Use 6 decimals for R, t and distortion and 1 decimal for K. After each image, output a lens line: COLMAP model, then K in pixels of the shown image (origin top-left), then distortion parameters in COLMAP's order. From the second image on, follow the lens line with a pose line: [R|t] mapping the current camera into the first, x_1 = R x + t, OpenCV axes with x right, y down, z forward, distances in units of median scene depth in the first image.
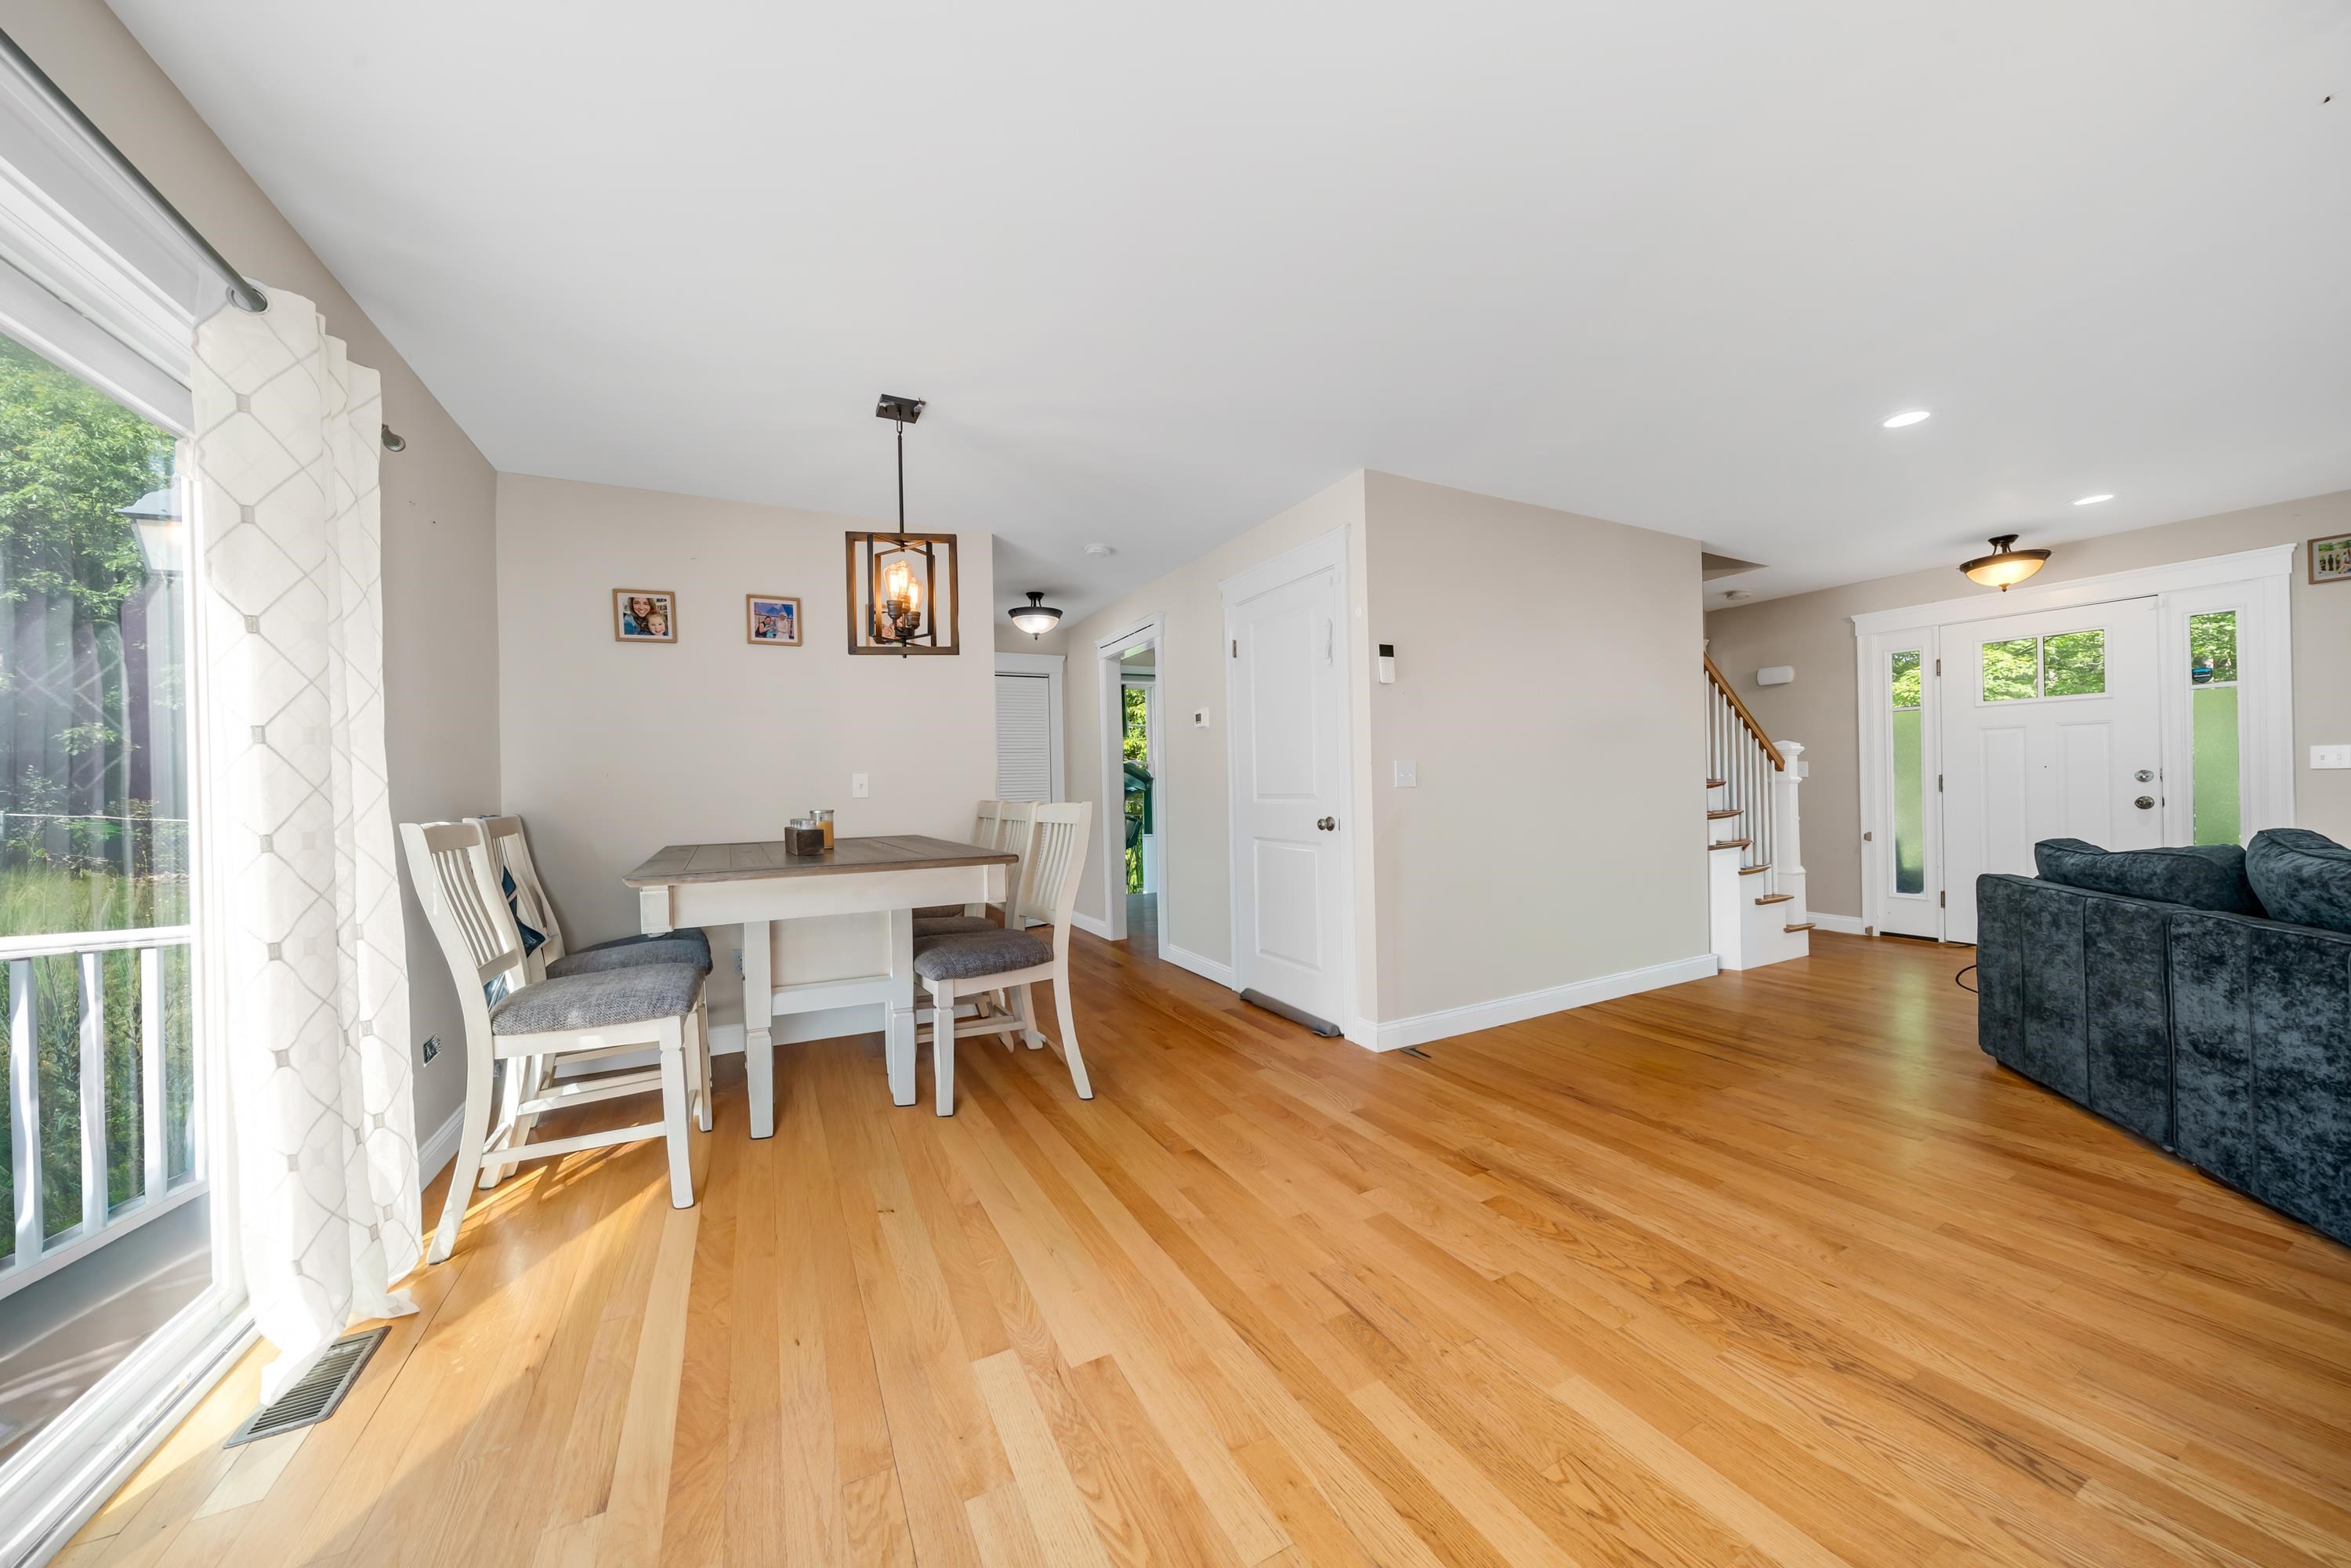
lens RADIAL K [[807.1, 0, 1167.9], [0, 807.1, 781.4], [0, 0, 1]] dist [-0.006748, 0.000895]
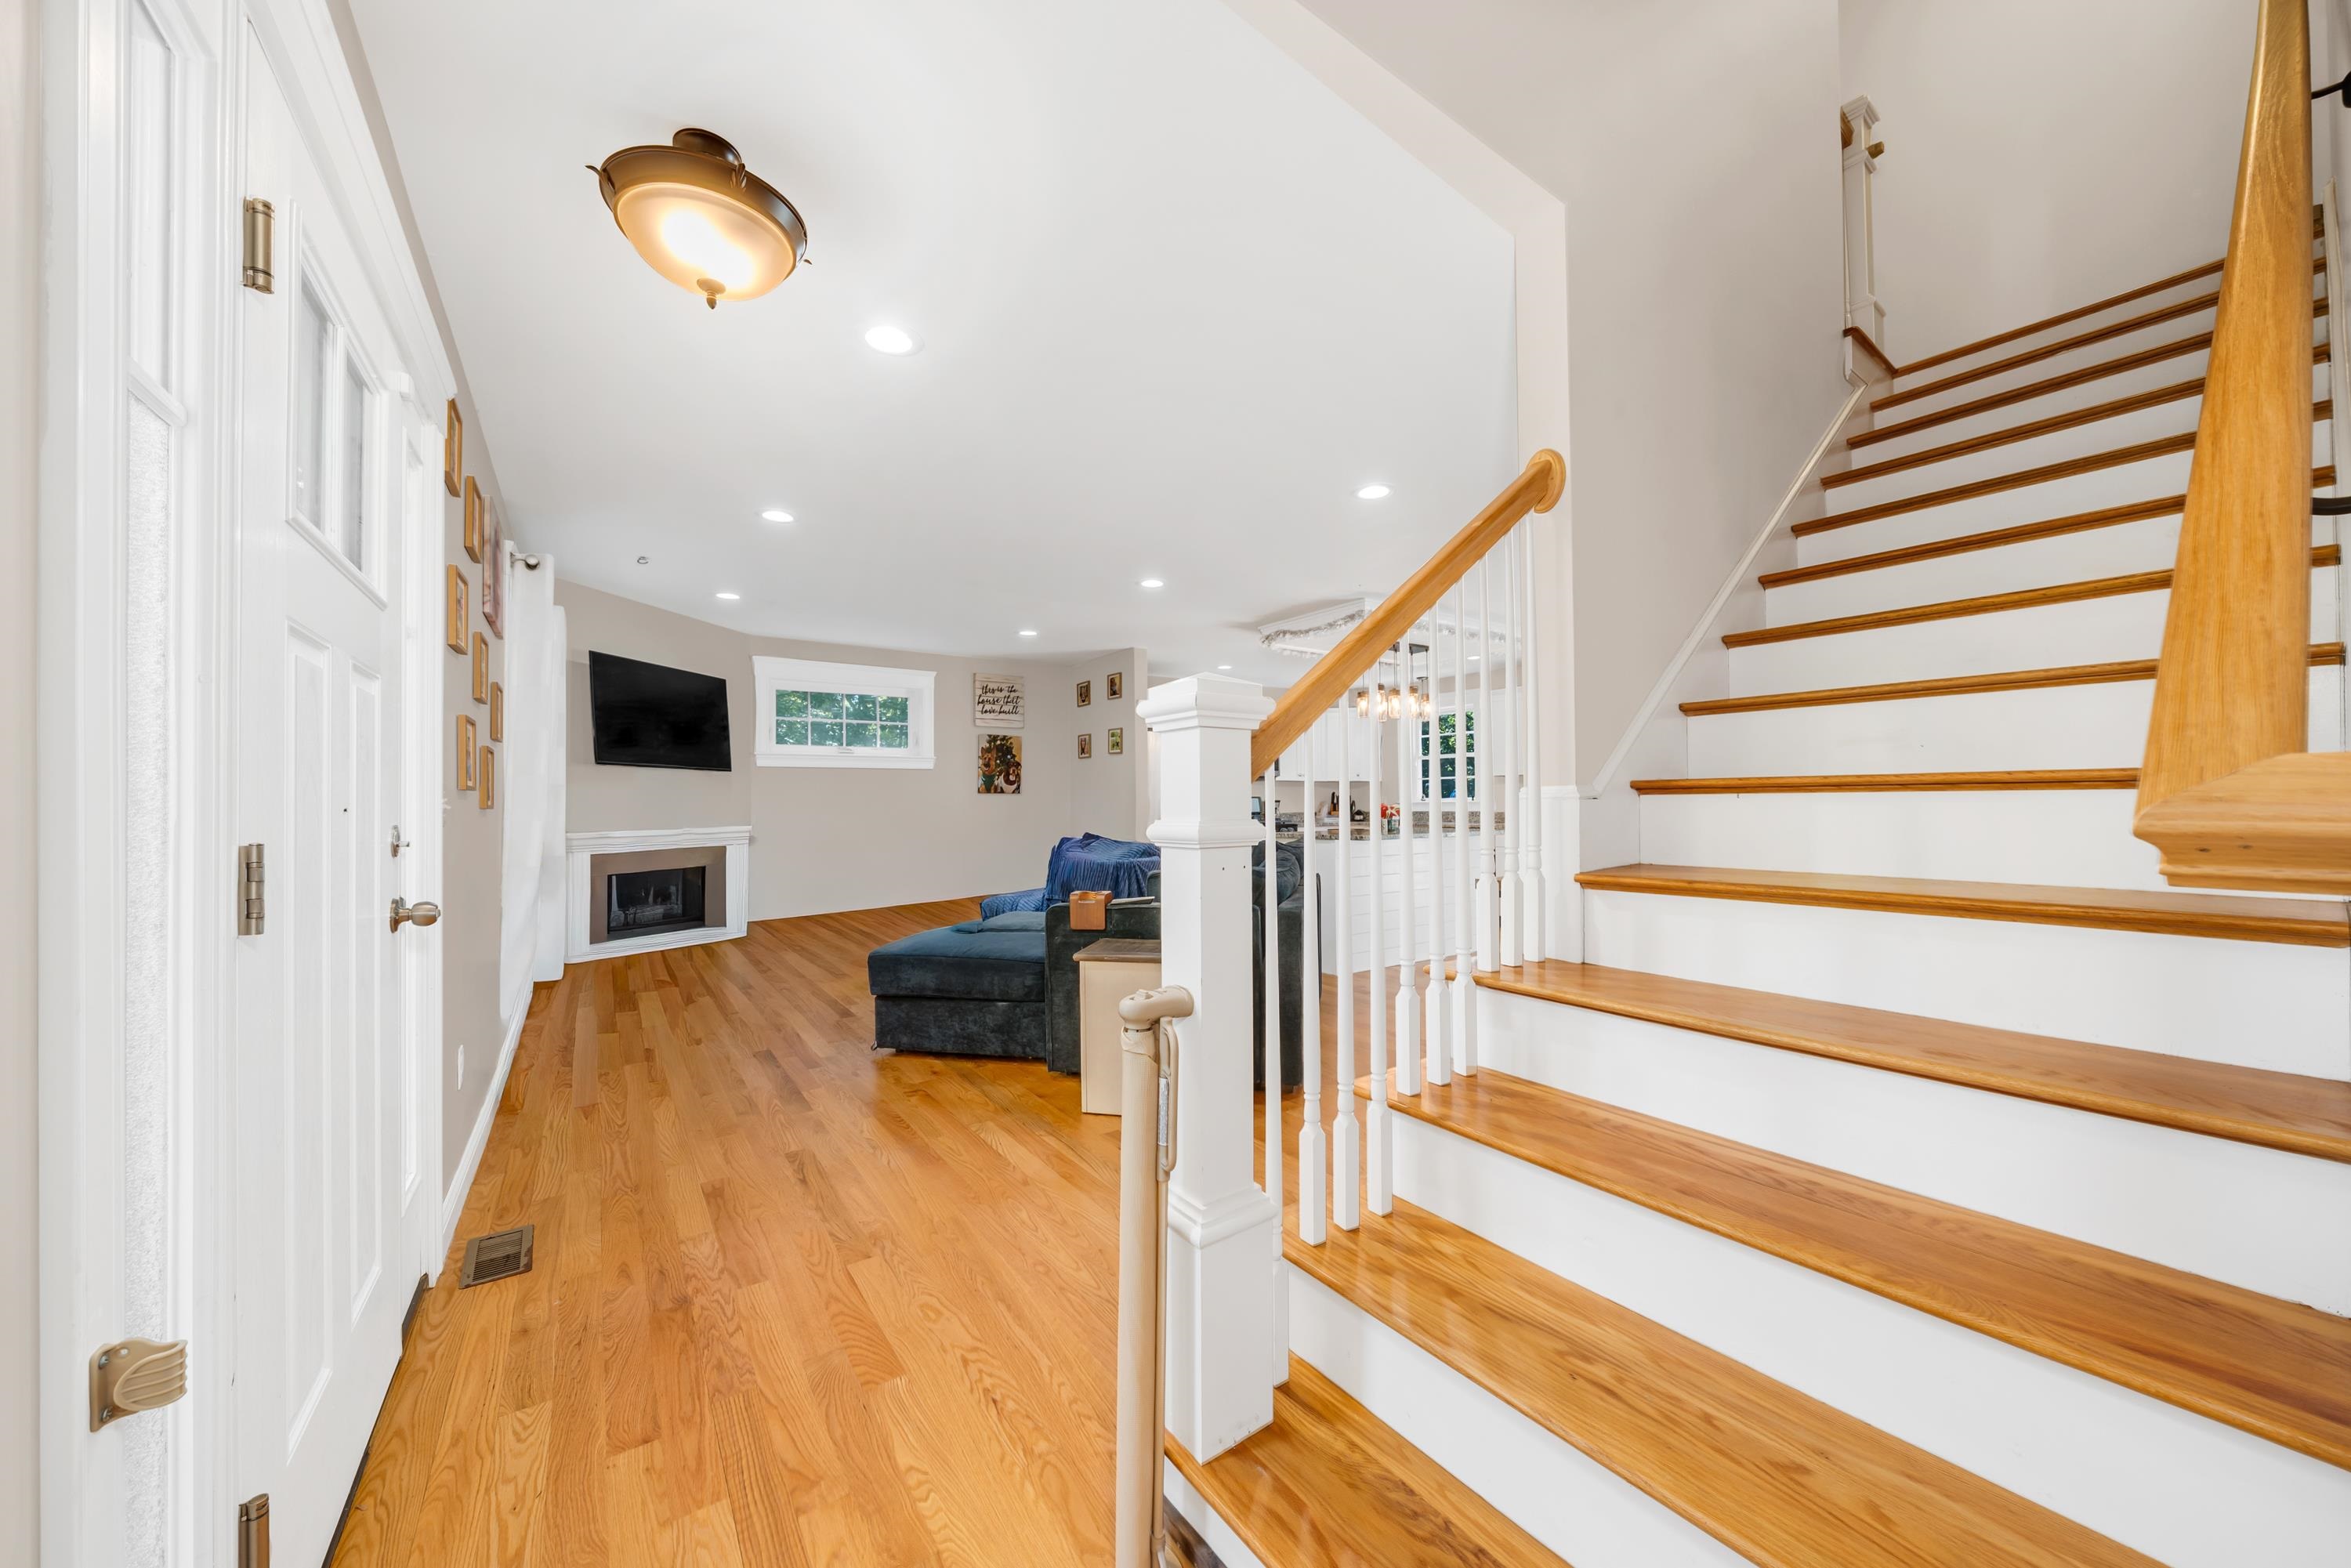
lens RADIAL K [[821.1, 0, 1144.2], [0, 821.1, 799.6], [0, 0, 1]] dist [-0.003052, -0.000156]
pose [[-0.994879, 0.026133, -0.097641, 1.675399], [0.027086, 0.999597, -0.008443, -0.023662], [0.097381, -0.011045, -0.995186, 2.536794]]
